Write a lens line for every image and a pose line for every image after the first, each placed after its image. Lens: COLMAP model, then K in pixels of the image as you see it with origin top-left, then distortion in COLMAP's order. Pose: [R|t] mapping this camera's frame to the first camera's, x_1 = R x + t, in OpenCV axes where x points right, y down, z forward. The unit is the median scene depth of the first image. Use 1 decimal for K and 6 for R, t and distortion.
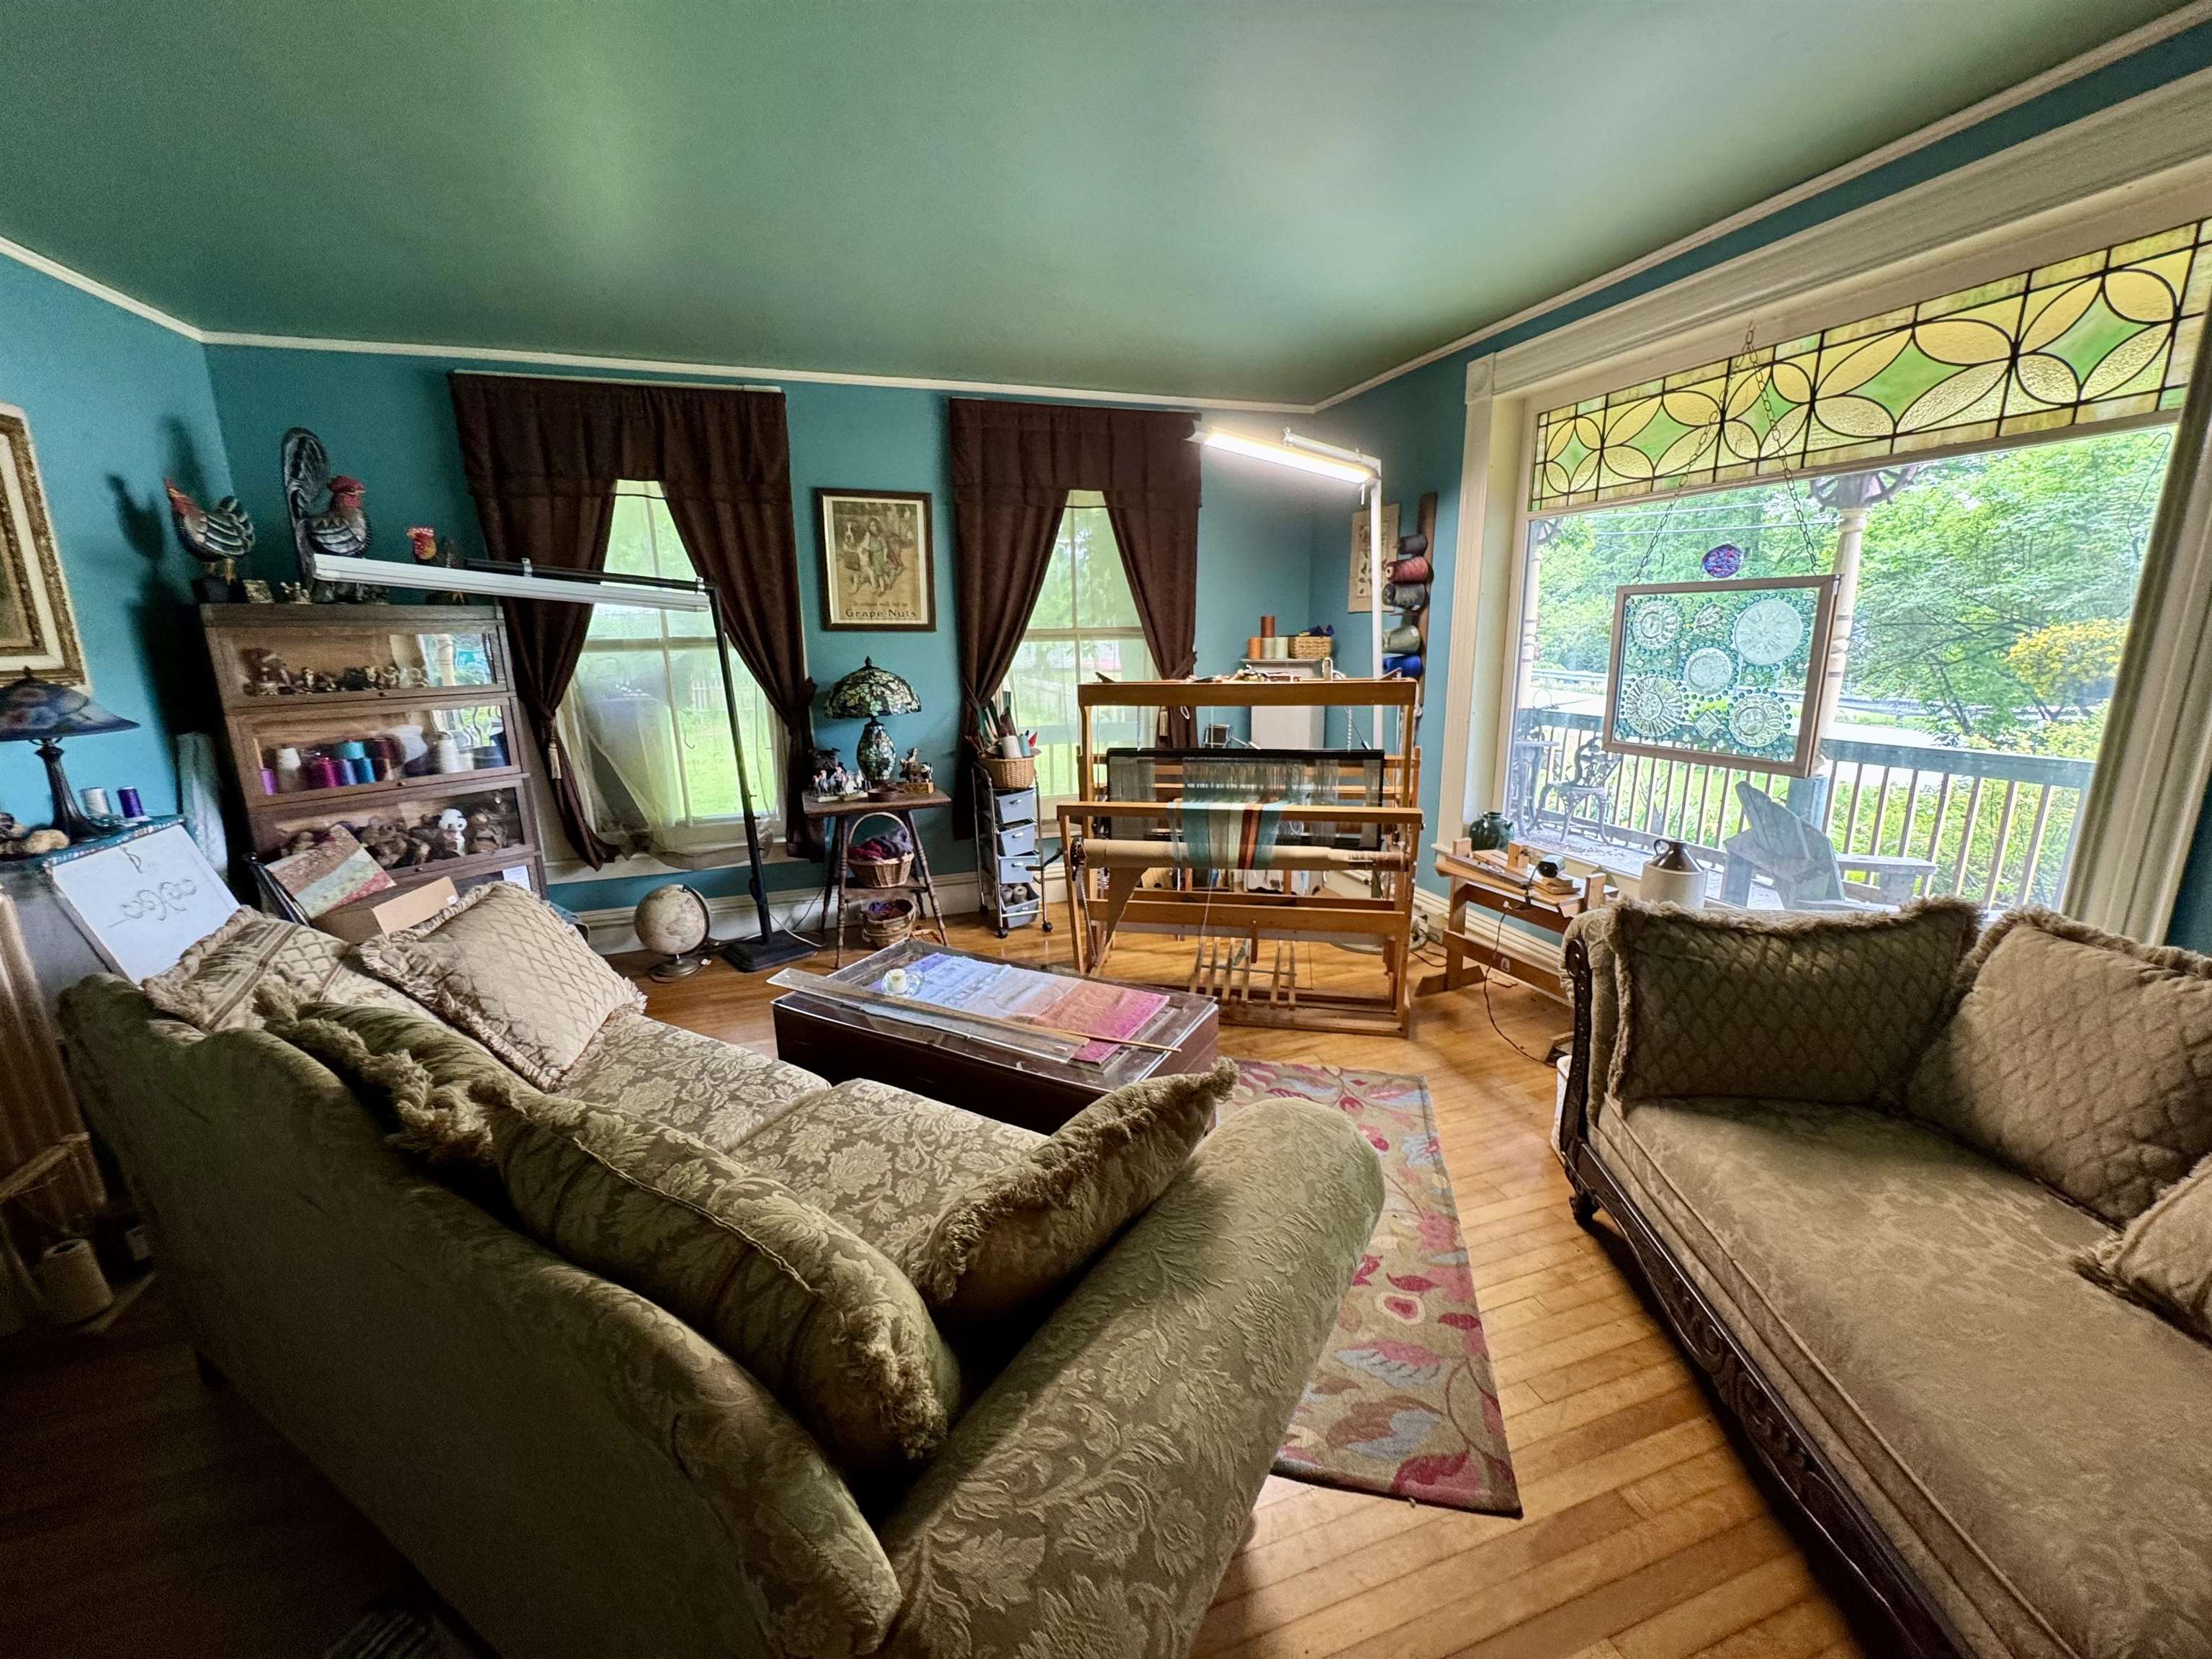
lens RADIAL K [[882.5, 0, 1108.5], [0, 882.5, 827.5], [0, 0, 1]] dist [-0.002412, 0.000317]
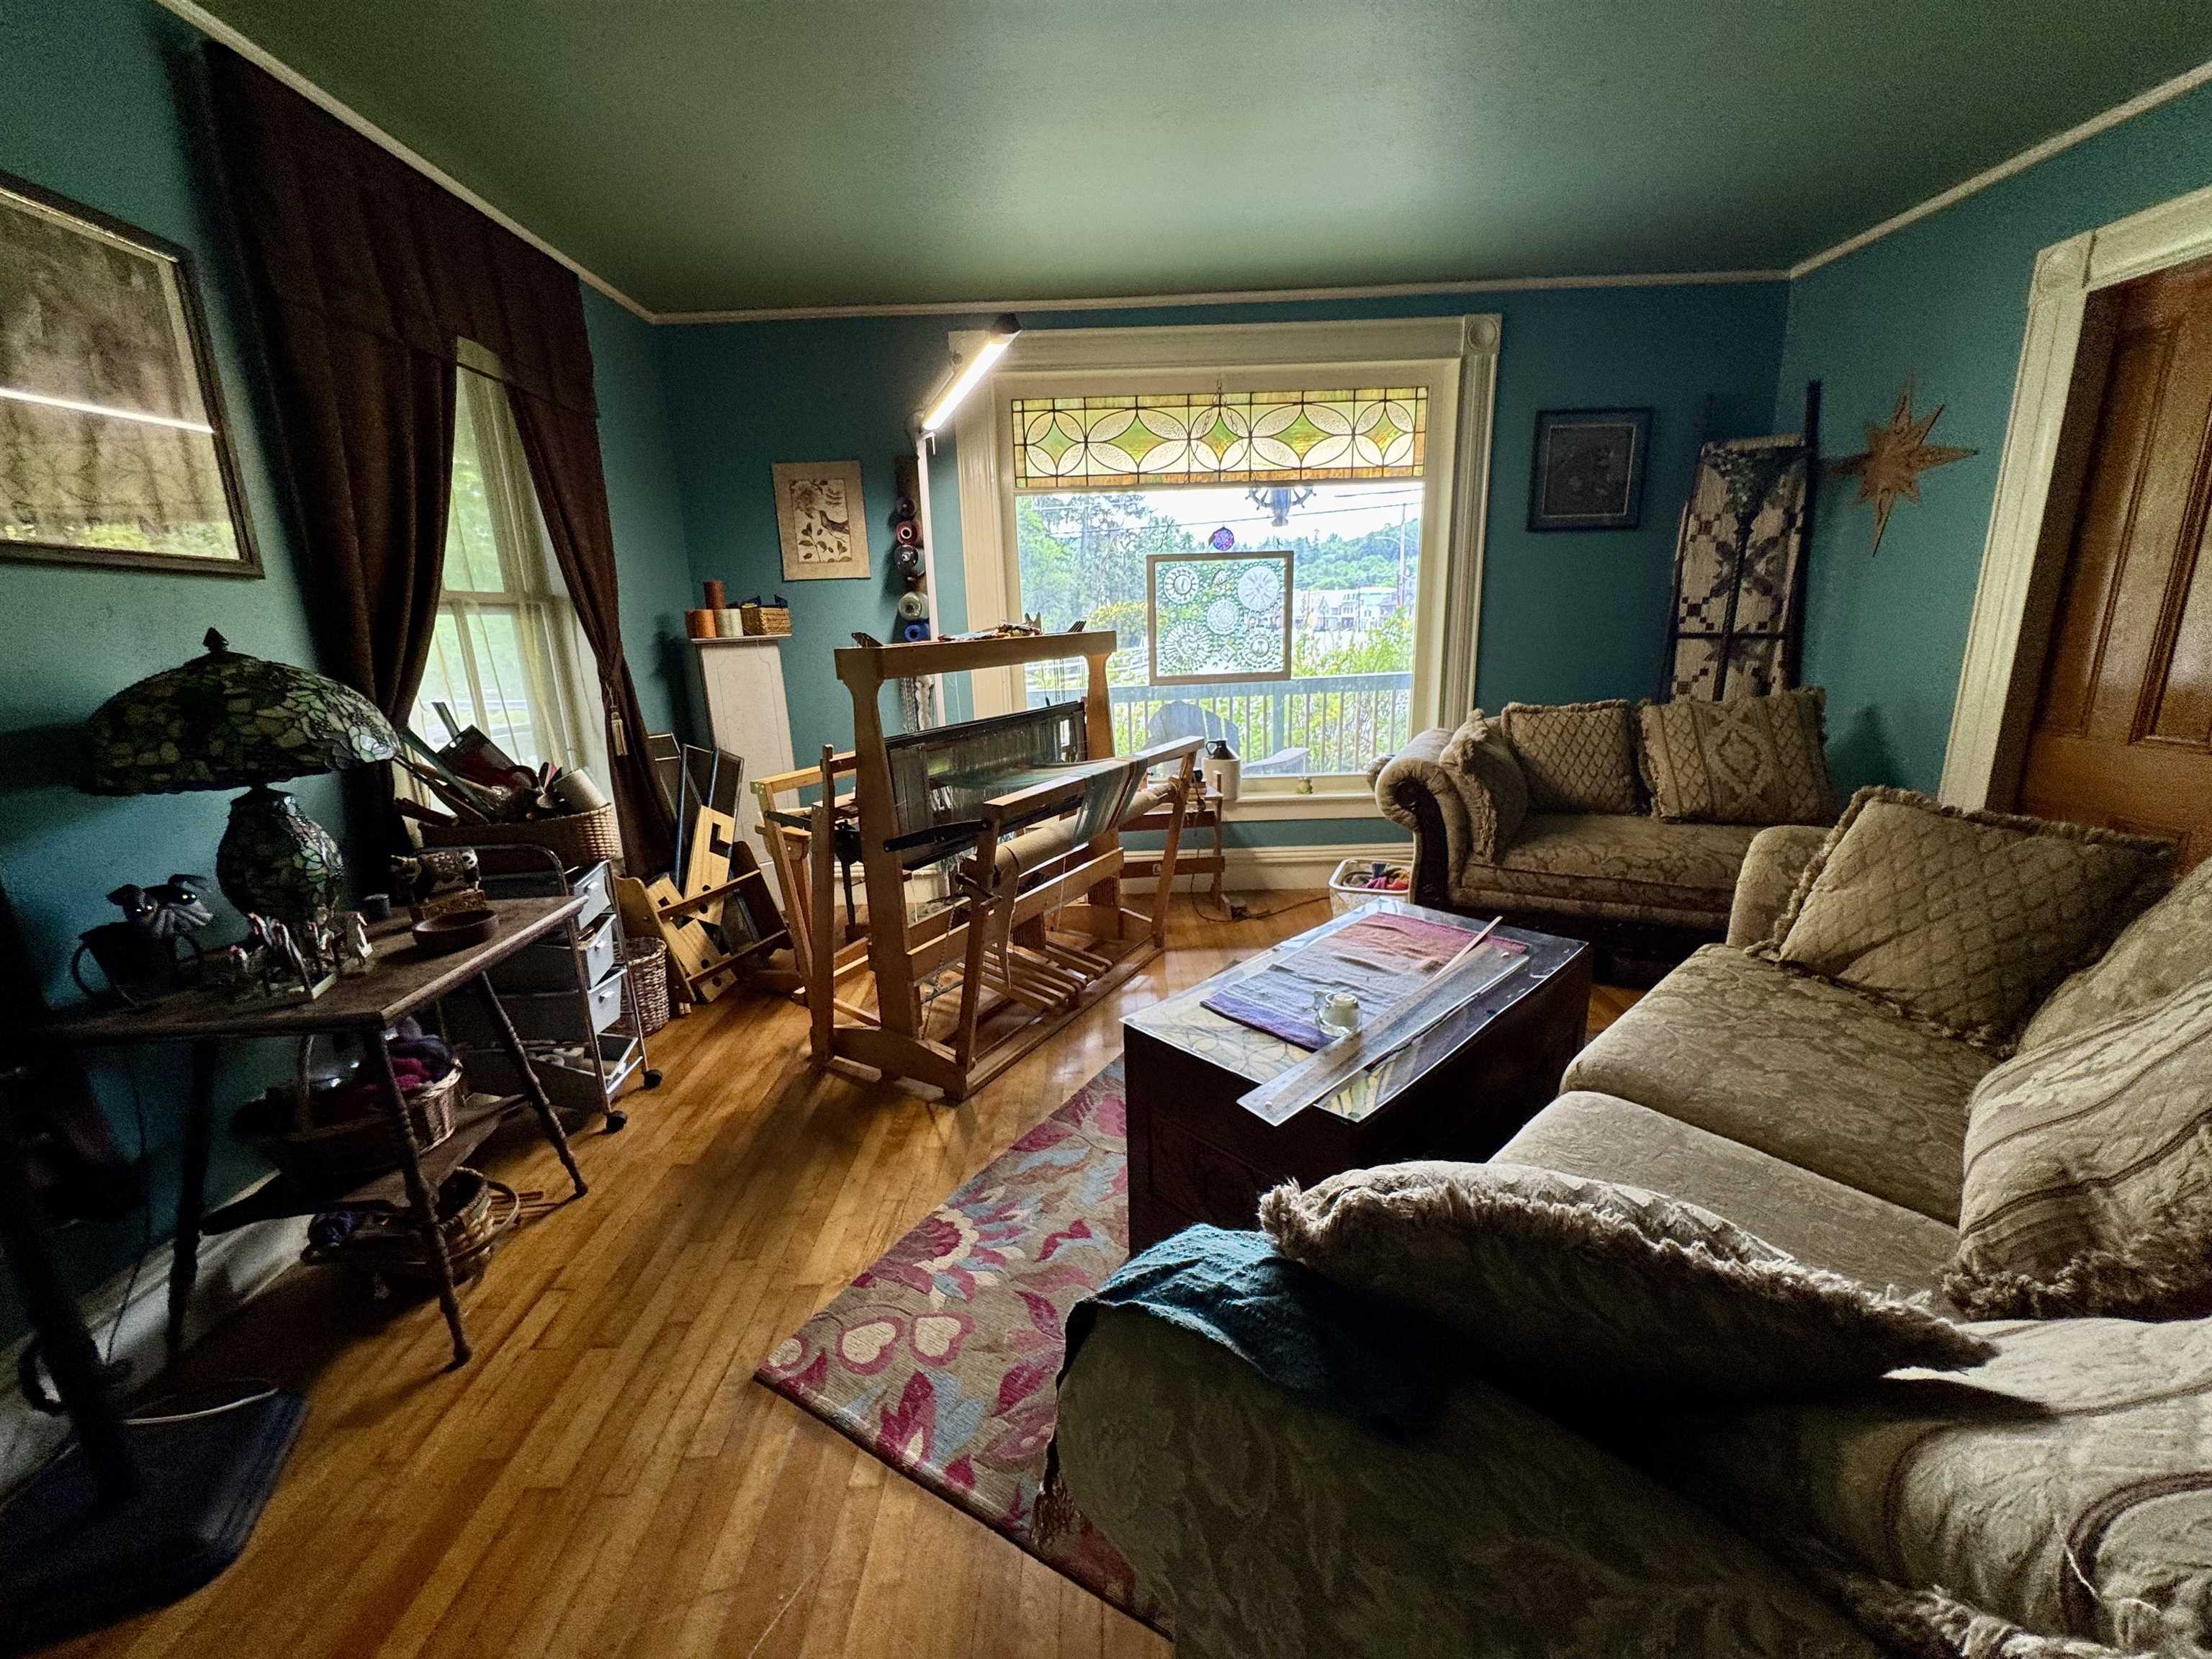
lens RADIAL K [[882.5, 0, 1106.8], [0, 882.5, 831.3], [0, 0, 1]] dist [-0.002412, 0.000317]
pose [[0.300359, -0.219303, 0.928273, -0.761682], [0.241035, 0.959074, 0.148589, -0.098846], [-0.922869, 0.179116, 0.340926, 0.731905]]
